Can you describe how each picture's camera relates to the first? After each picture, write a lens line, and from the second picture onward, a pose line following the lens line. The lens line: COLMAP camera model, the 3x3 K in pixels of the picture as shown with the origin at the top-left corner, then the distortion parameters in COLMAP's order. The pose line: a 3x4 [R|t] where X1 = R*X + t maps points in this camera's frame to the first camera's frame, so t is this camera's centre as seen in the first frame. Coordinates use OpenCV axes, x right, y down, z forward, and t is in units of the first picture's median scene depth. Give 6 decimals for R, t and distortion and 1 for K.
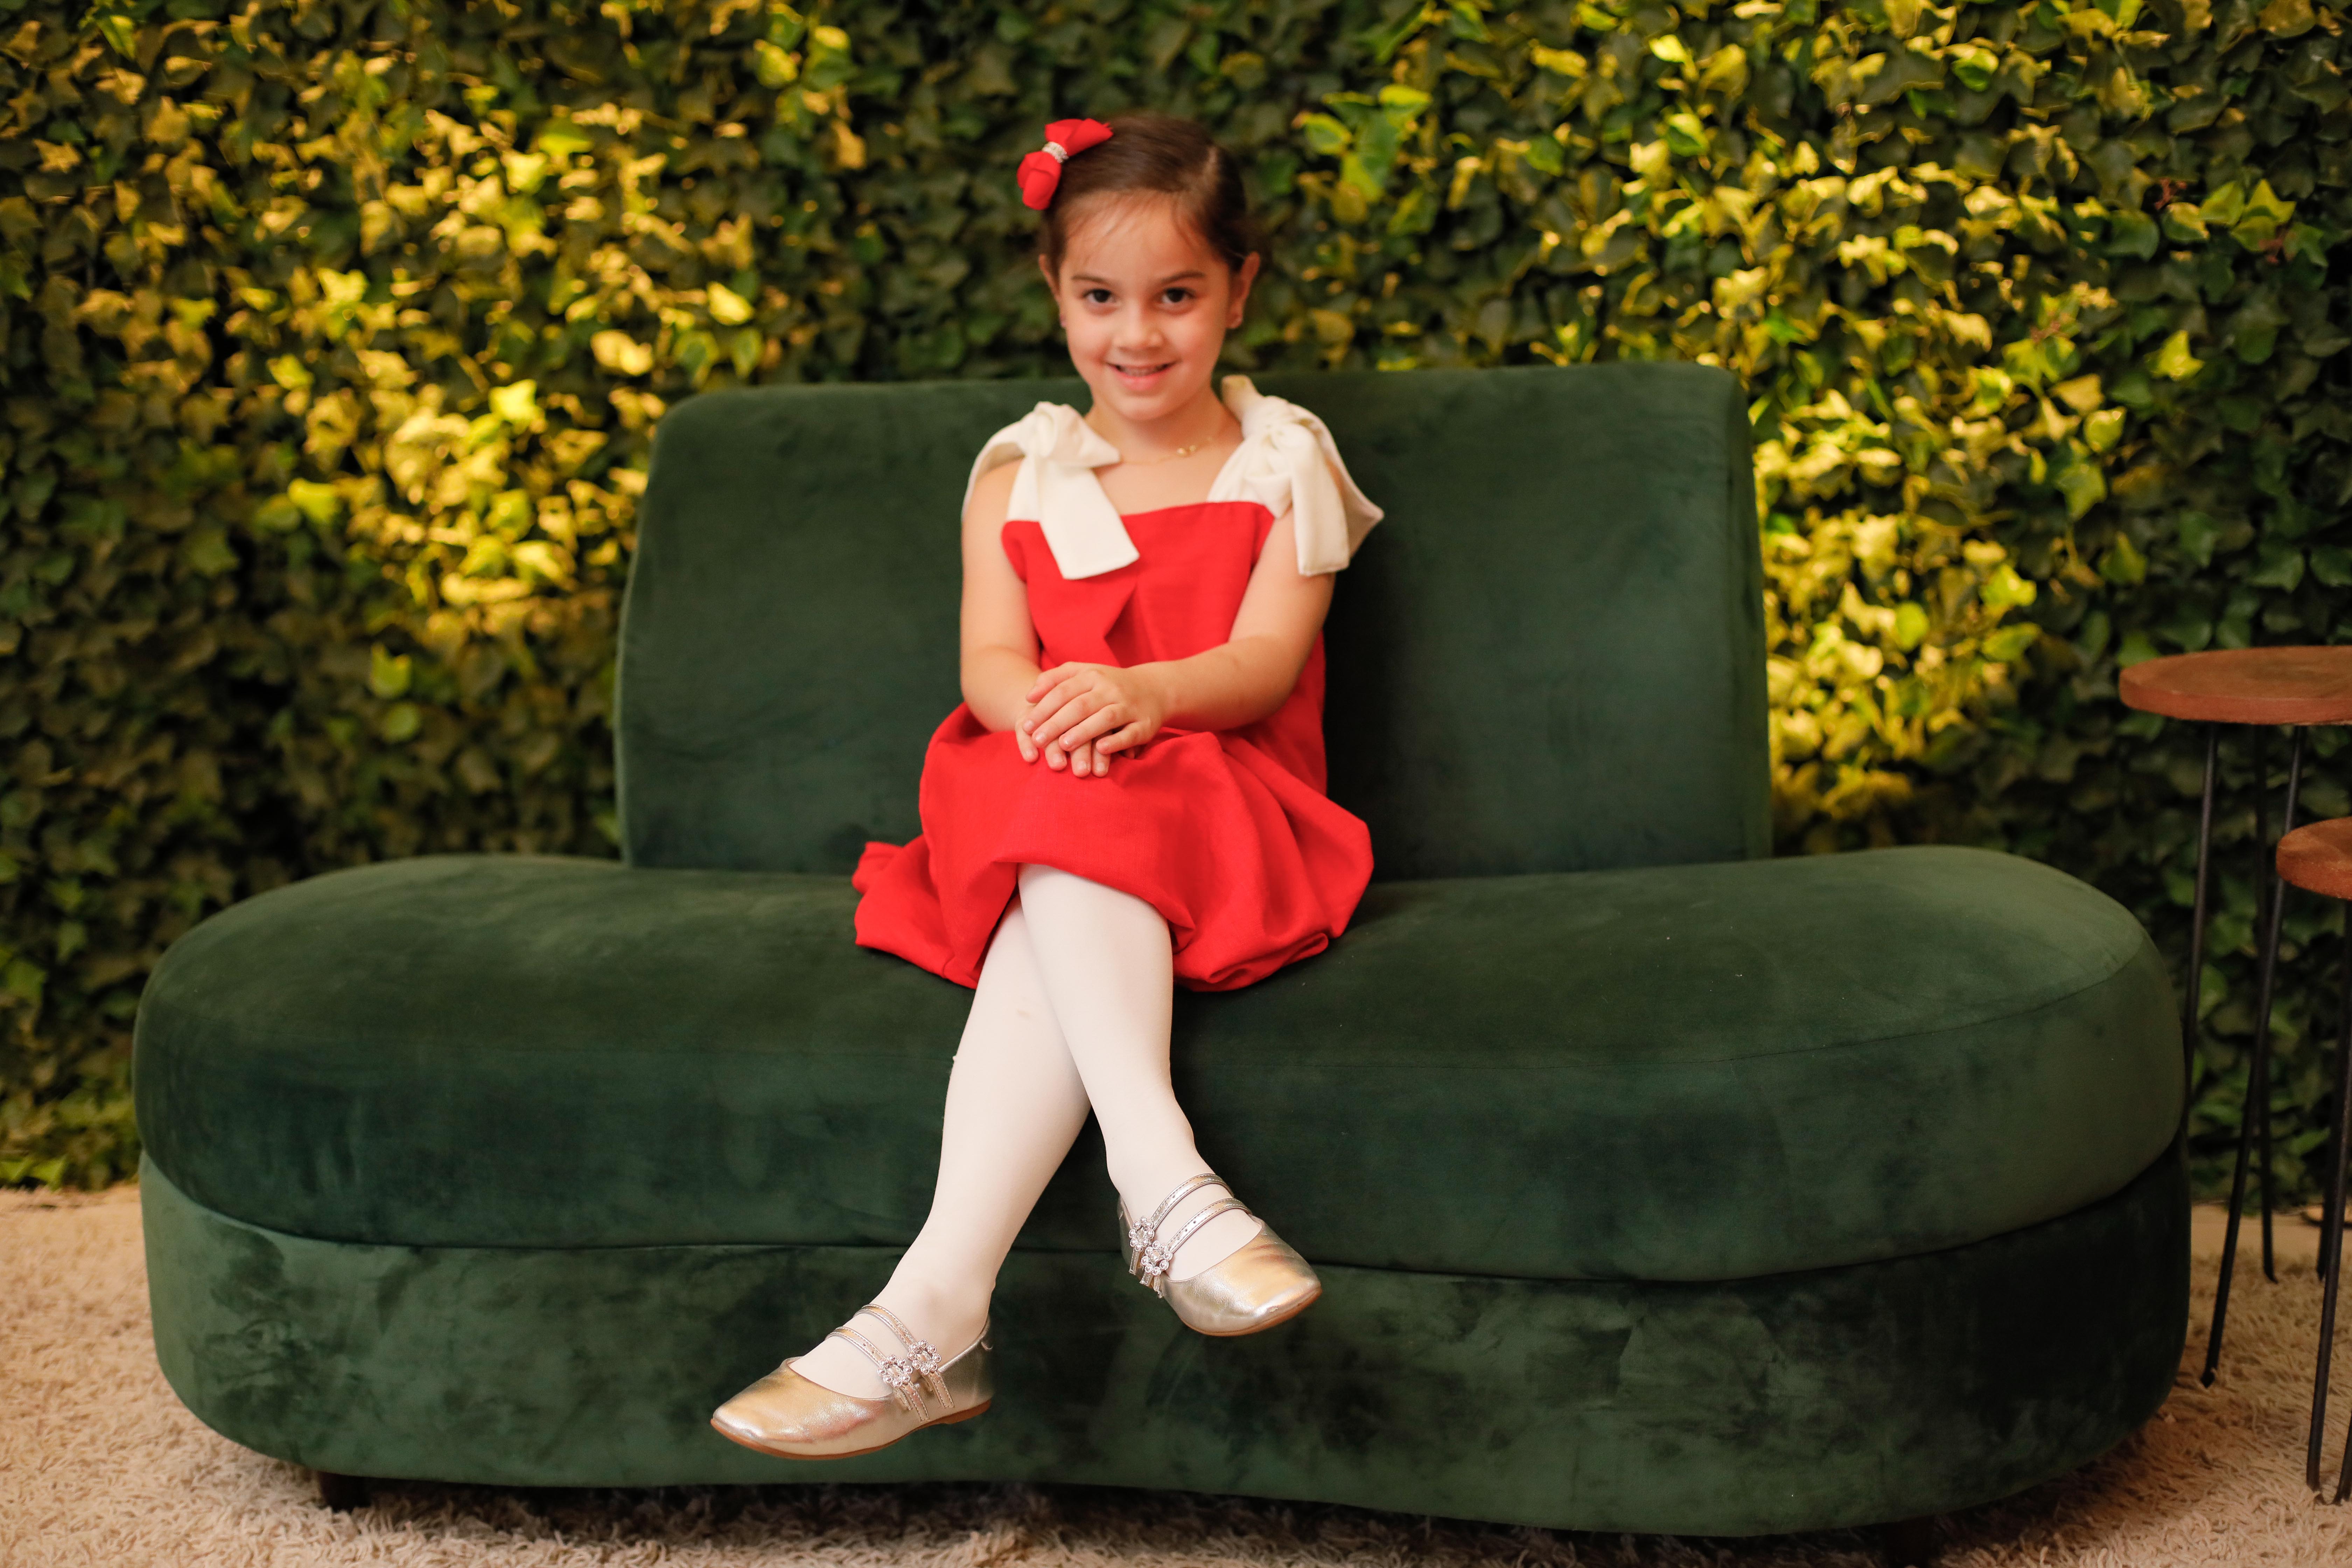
lens RADIAL K [[3424.7, 0, 1170.3], [0, 3424.7, 790.8], [0, 0, 1]] dist [-0.149240, 0.144580]
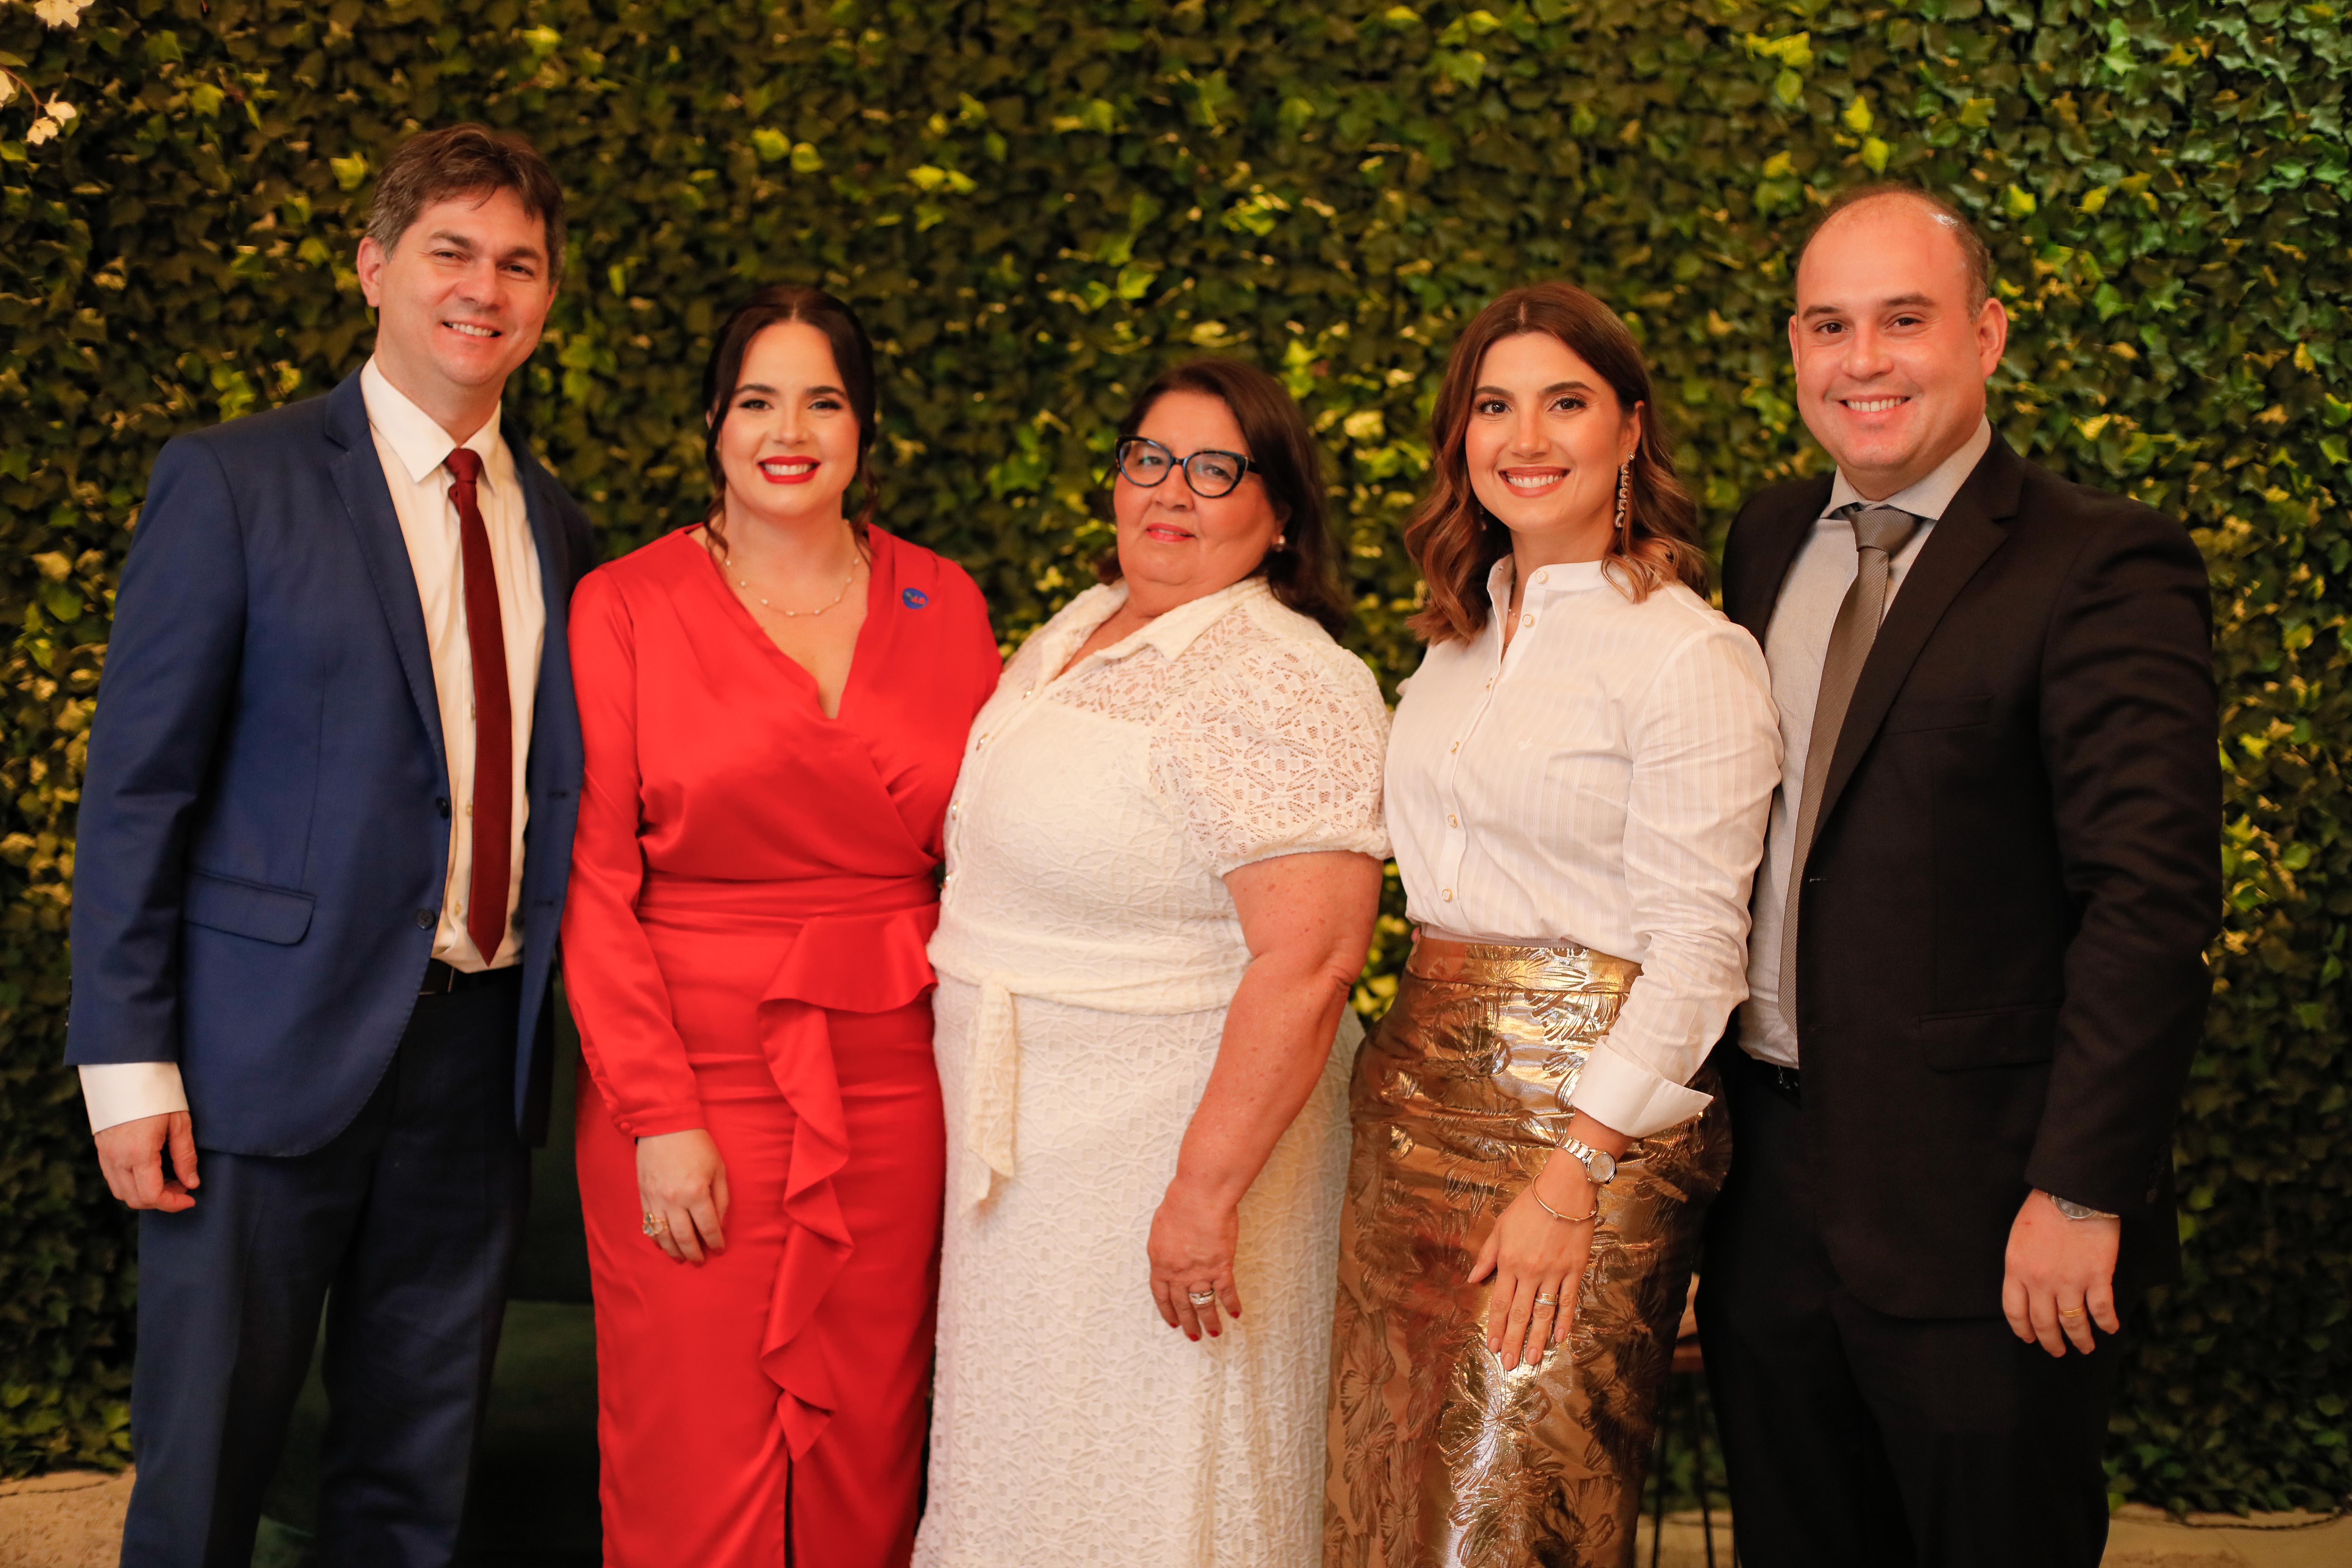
lens RADIAL K [[3403.0, 0, 1167.5], [0, 3403.0, 789.0], [0, 0, 1]] dist [-0.148934, 0.150965]
pose [[0.972834, 0.045049, 0.227078, -0.183479], [-0.031549, 0.997532, -0.062732, -0.102851], [-0.229344, 0.053863, 0.971854, -0.495387]]
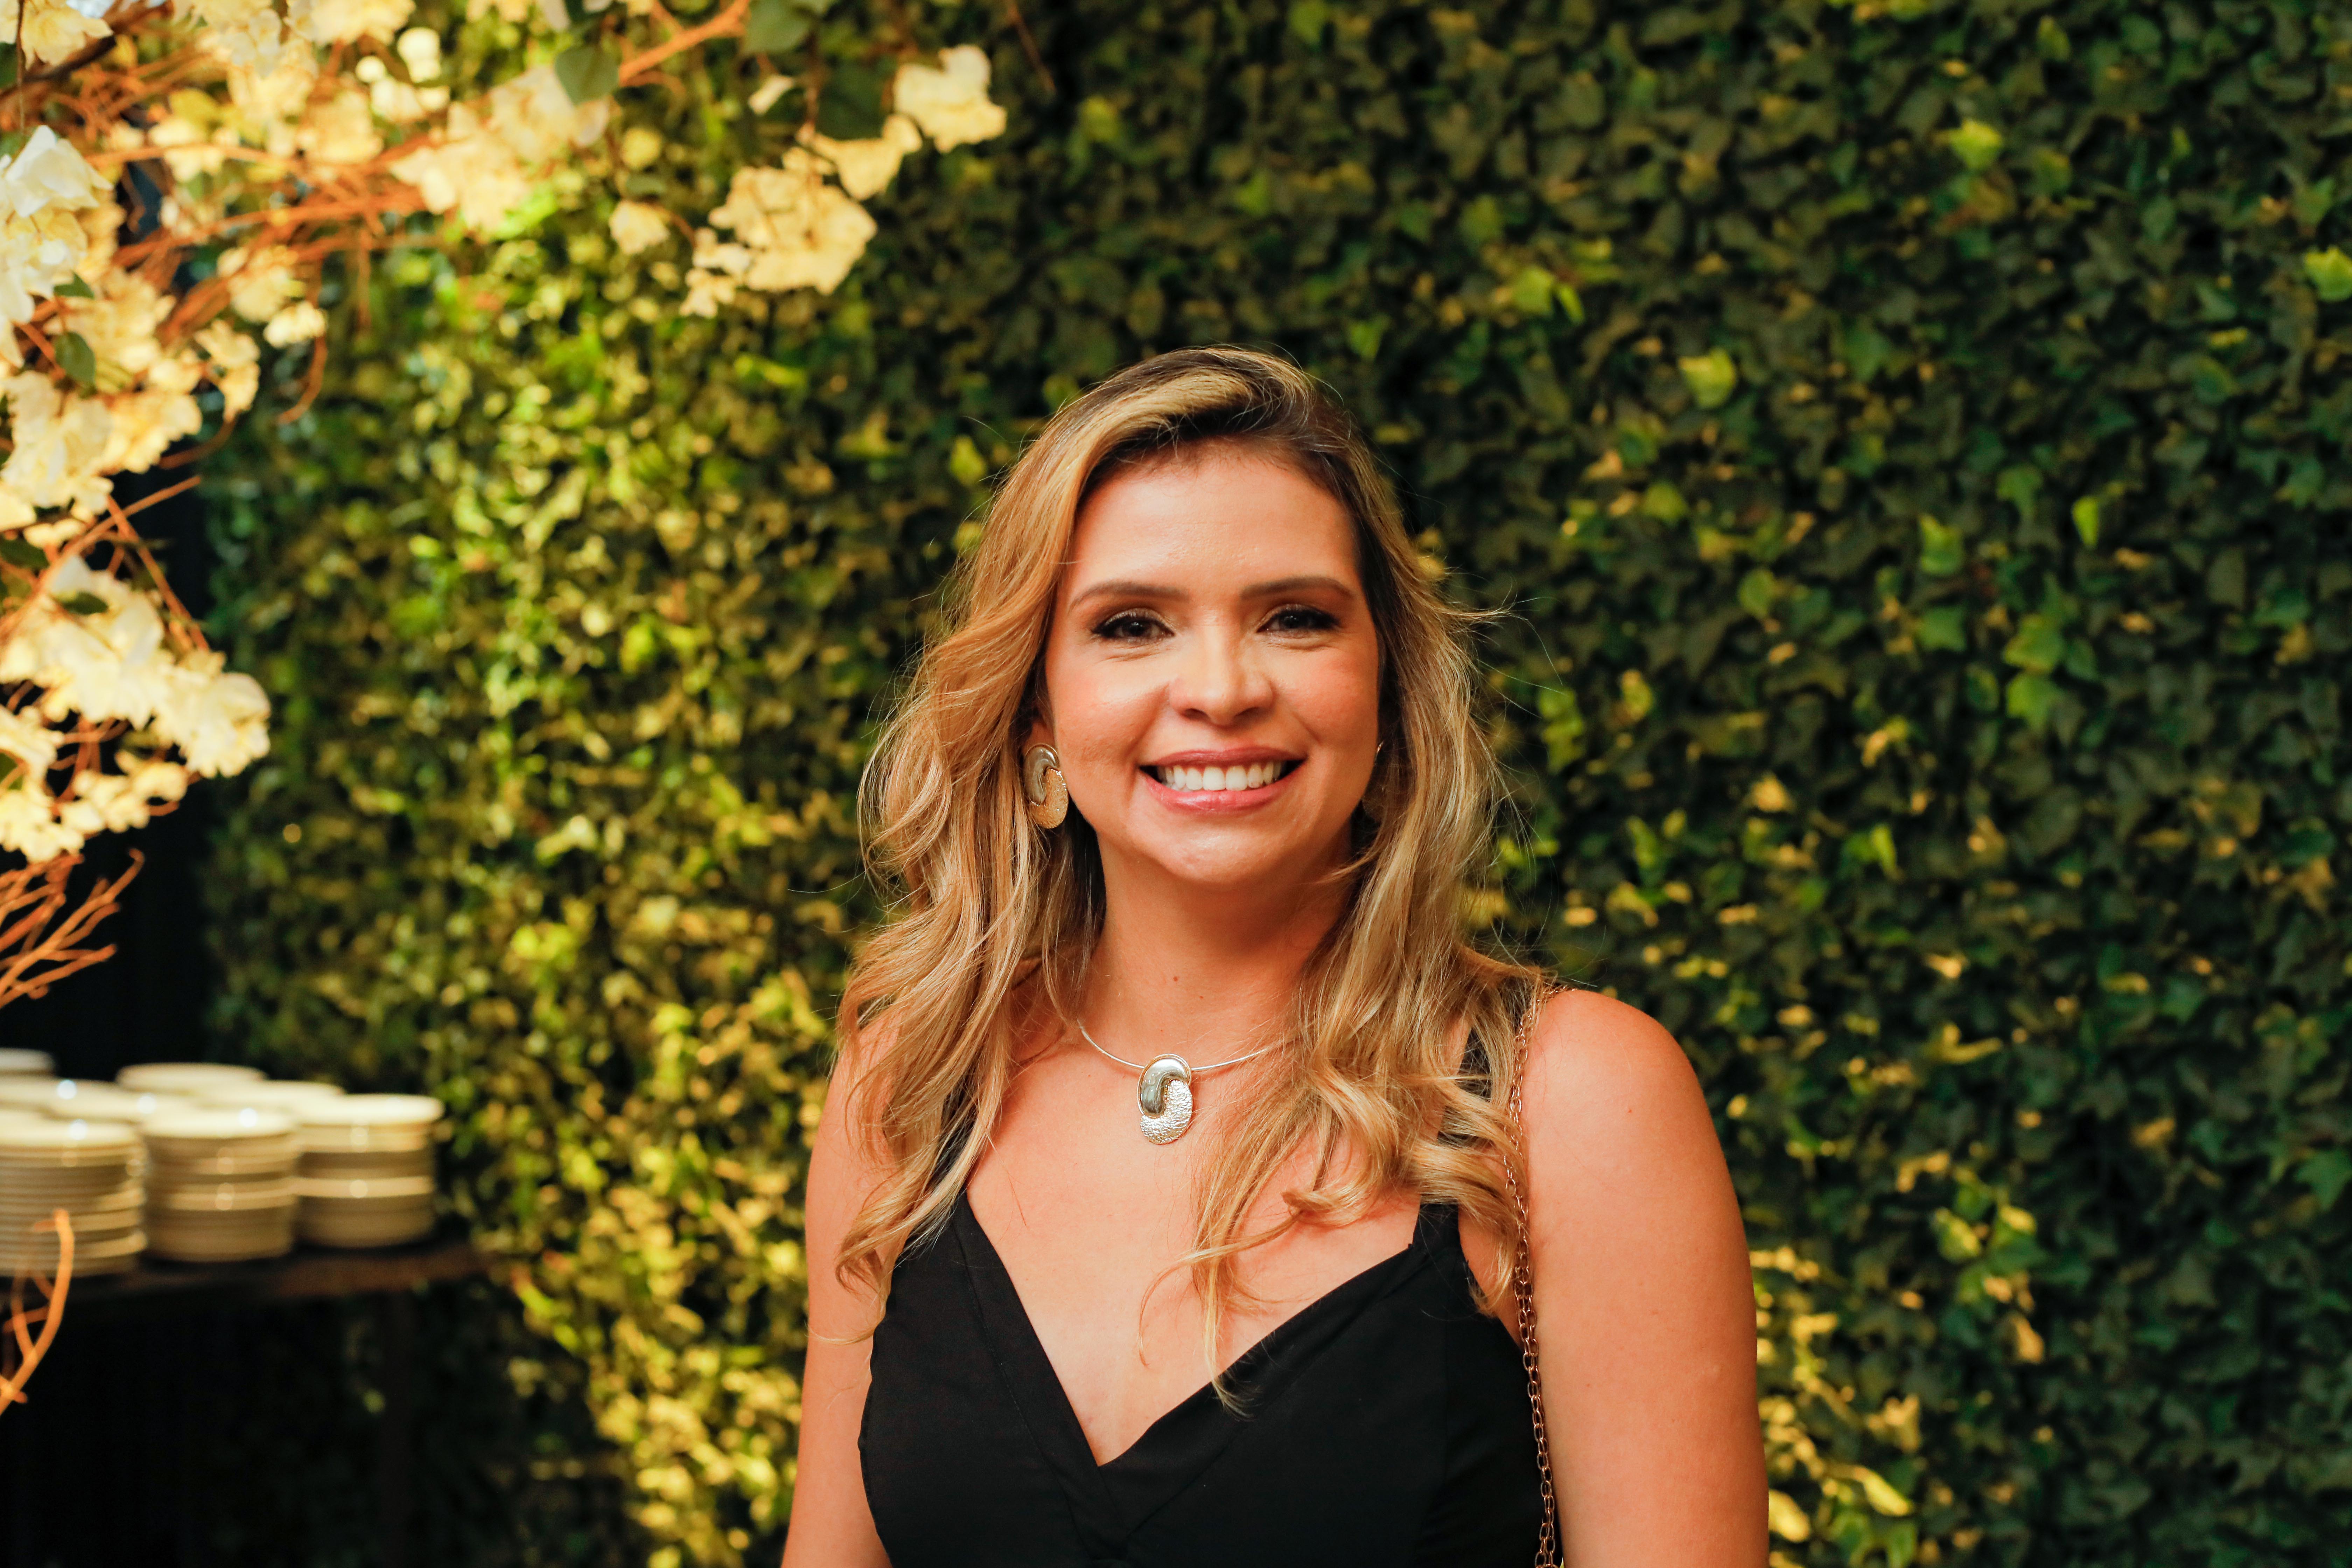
lens RADIAL K [[3458.1, 0, 1165.8], [0, 3458.1, 792.3], [0, 0, 1]] dist [-0.156500, 0.145345]
pose [[0.875999, 0.052994, -0.479392, 0.131660], [-0.121072, 0.986281, -0.112208, -0.209708], [0.466869, 0.156335, 0.870398, 0.100443]]
